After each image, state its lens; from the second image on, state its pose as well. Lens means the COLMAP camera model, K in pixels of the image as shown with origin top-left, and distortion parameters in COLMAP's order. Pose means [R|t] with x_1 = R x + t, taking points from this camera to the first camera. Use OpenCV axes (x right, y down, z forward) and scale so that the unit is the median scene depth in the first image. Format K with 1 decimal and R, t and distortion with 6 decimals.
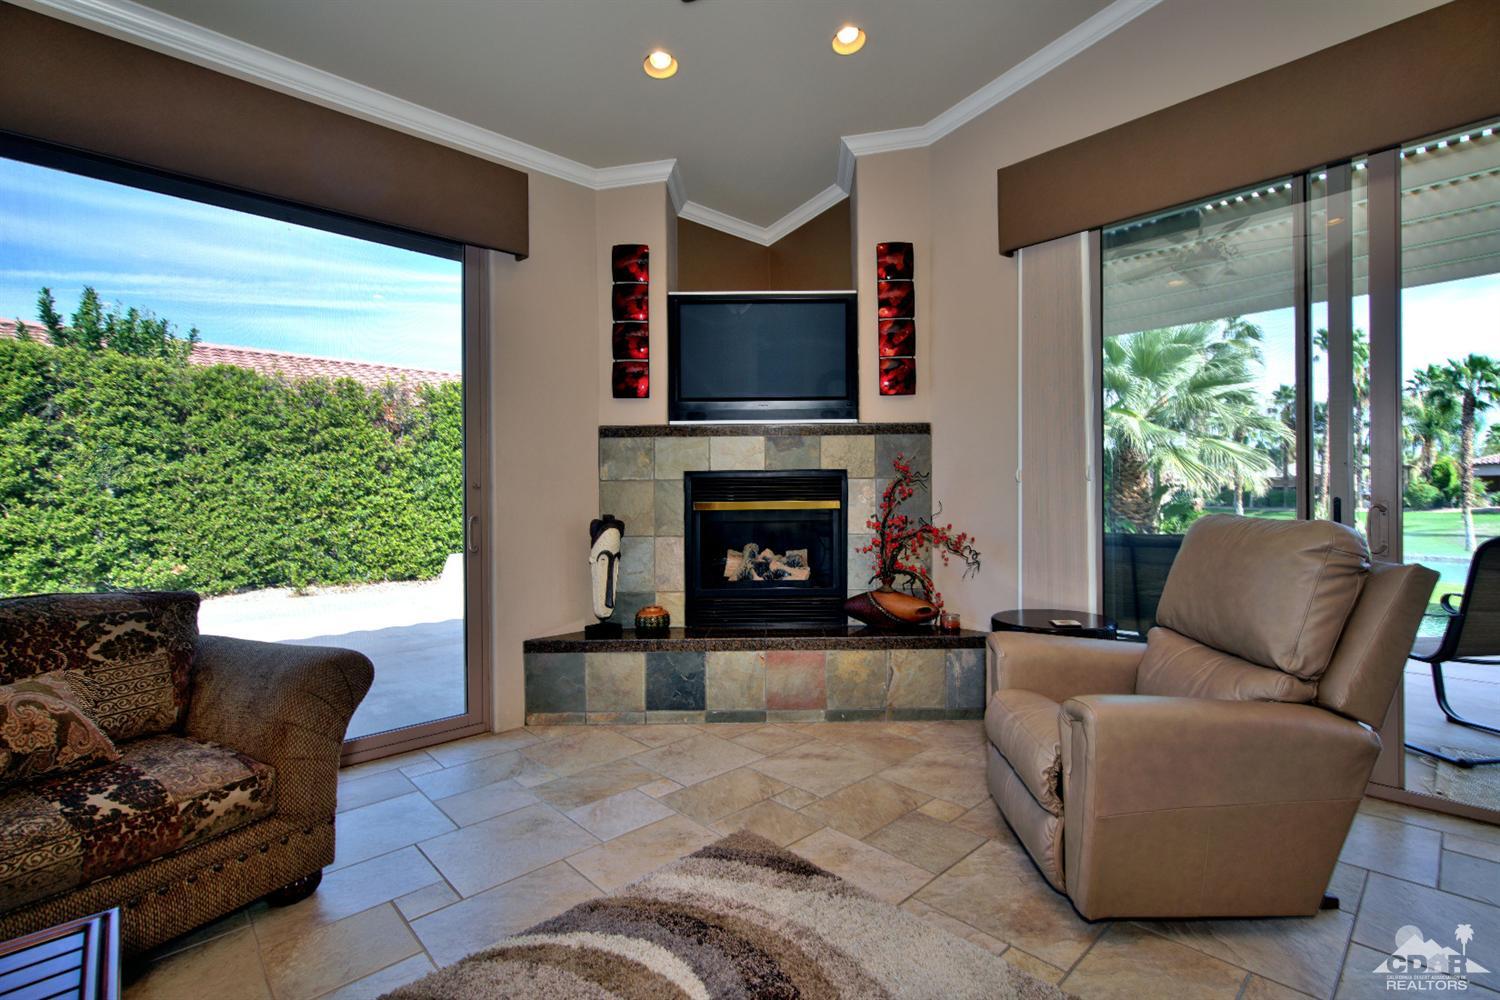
lens RADIAL K [[689.1, 0, 796.5], [0, 689.1, 490.5], [0, 0, 1]] dist [-0.013460, 0.004464]
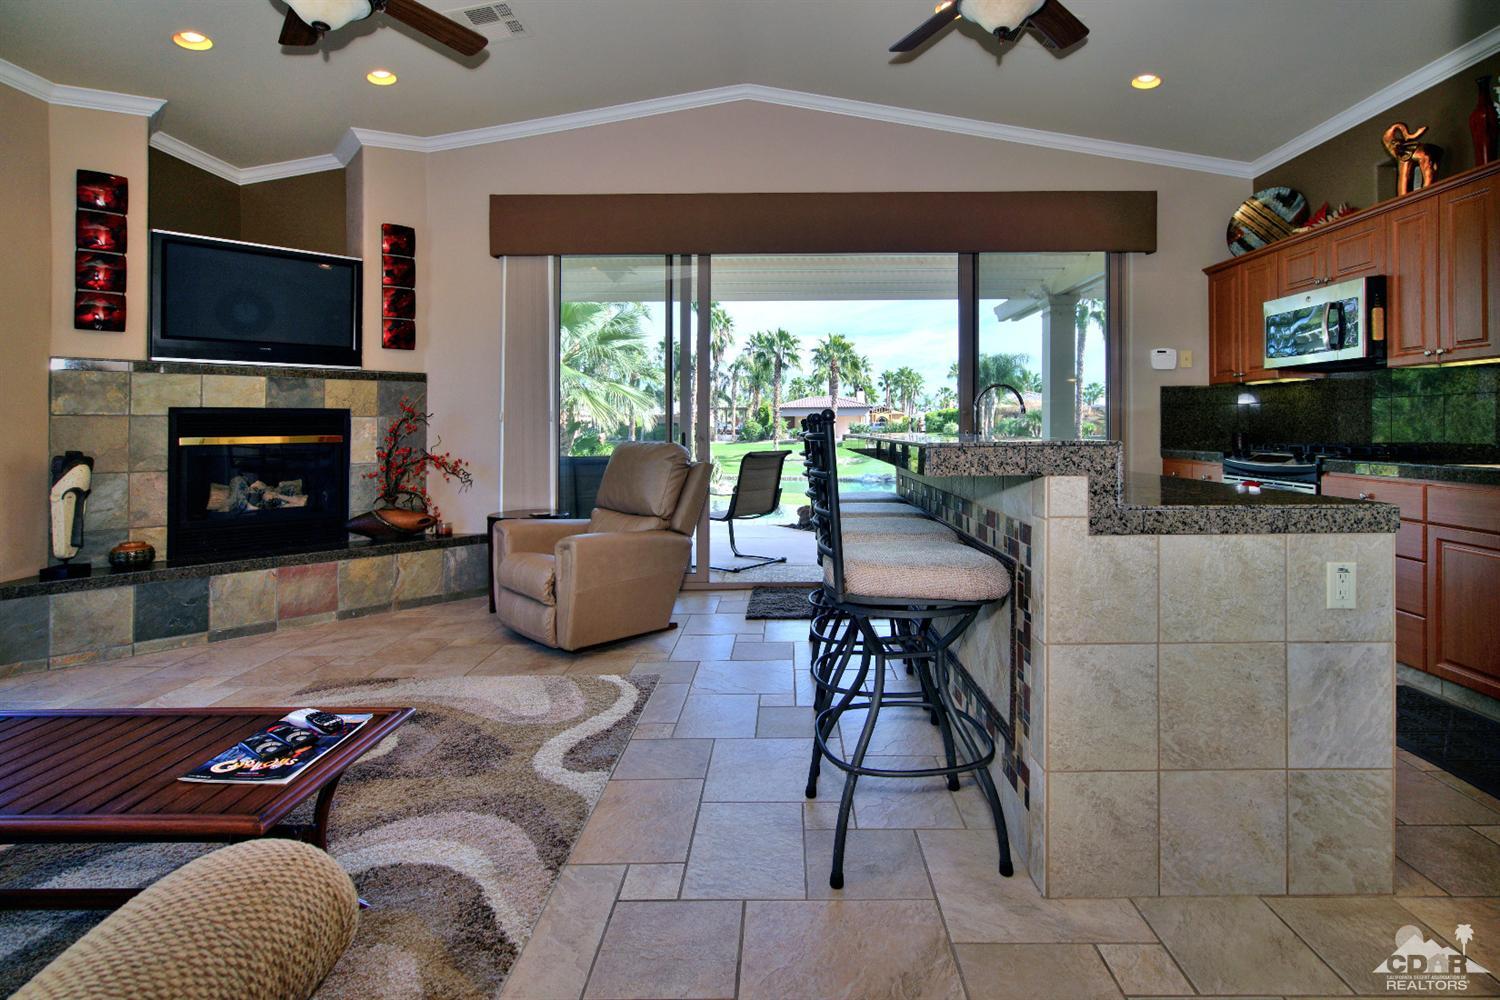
lens RADIAL K [[689.1, 0, 784.9], [0, 689.1, 429.6], [0, 0, 1]] dist [-0.013460, 0.004464]
pose [[0.705103, 0.003662, 0.709095, -0.253064], [-0.010290, 0.999934, 0.005069, -0.009370], [-0.709030, -0.010871, 0.705095, -0.381782]]
